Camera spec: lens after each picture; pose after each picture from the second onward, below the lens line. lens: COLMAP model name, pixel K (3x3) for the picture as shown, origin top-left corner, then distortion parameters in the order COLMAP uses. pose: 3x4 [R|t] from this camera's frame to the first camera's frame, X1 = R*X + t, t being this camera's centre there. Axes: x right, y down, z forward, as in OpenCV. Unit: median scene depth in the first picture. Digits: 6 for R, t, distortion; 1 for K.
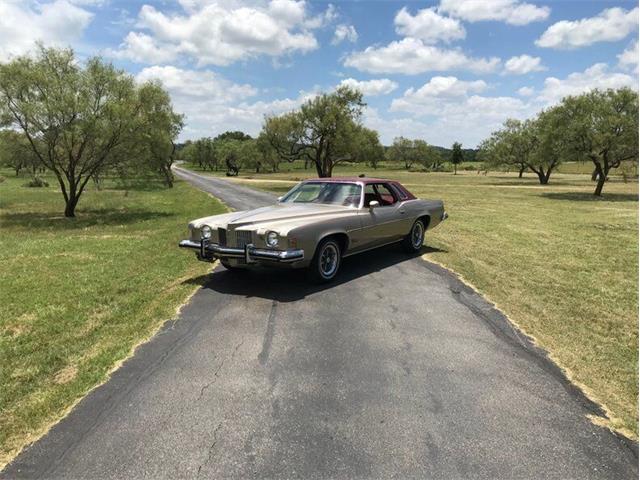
lens RADIAL K [[526.9, 0, 320.9], [0, 526.9, 239.2], [0, 0, 1]] dist [0.014343, -0.007453]
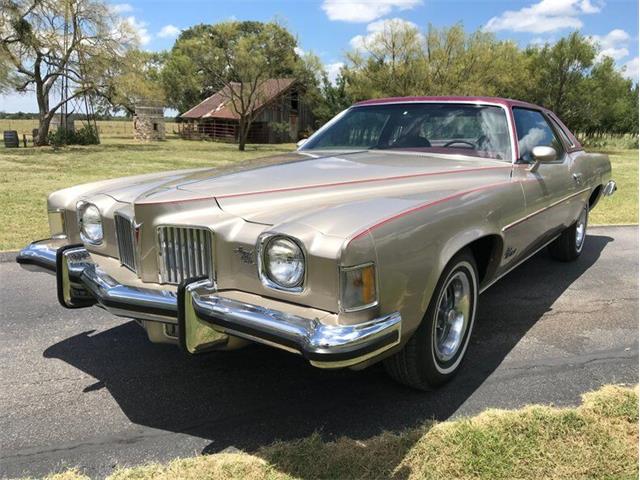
lens RADIAL K [[526.9, 0, 320.9], [0, 526.9, 239.2], [0, 0, 1]] dist [0.014343, -0.007453]
pose [[0.999080, 0.024952, -0.034872, -0.056085], [-0.022612, 0.997566, 0.065958, -0.028365], [0.036433, -0.065109, 0.997213, 0.658816]]
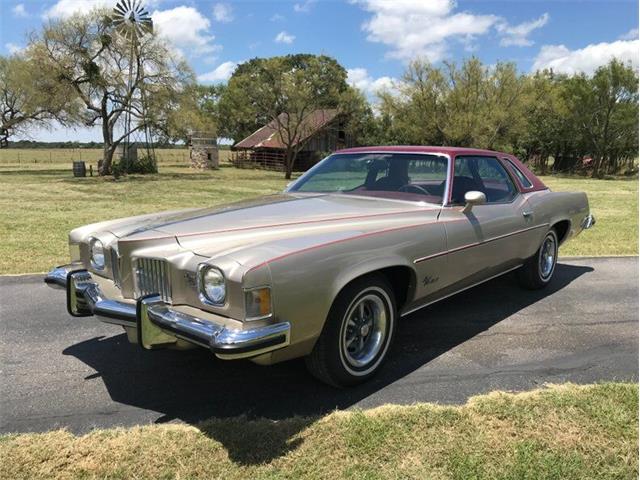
lens RADIAL K [[525.0, 0, 320.0], [0, 525.0, 240.0], [0, 0, 1]] dist [0.010443, 0.011316]
pose [[0.989851, 0.032193, -0.138415, 0.033870], [-0.029321, 0.999311, 0.022739, -0.040031], [0.139051, -0.018449, 0.990113, 0.574528]]
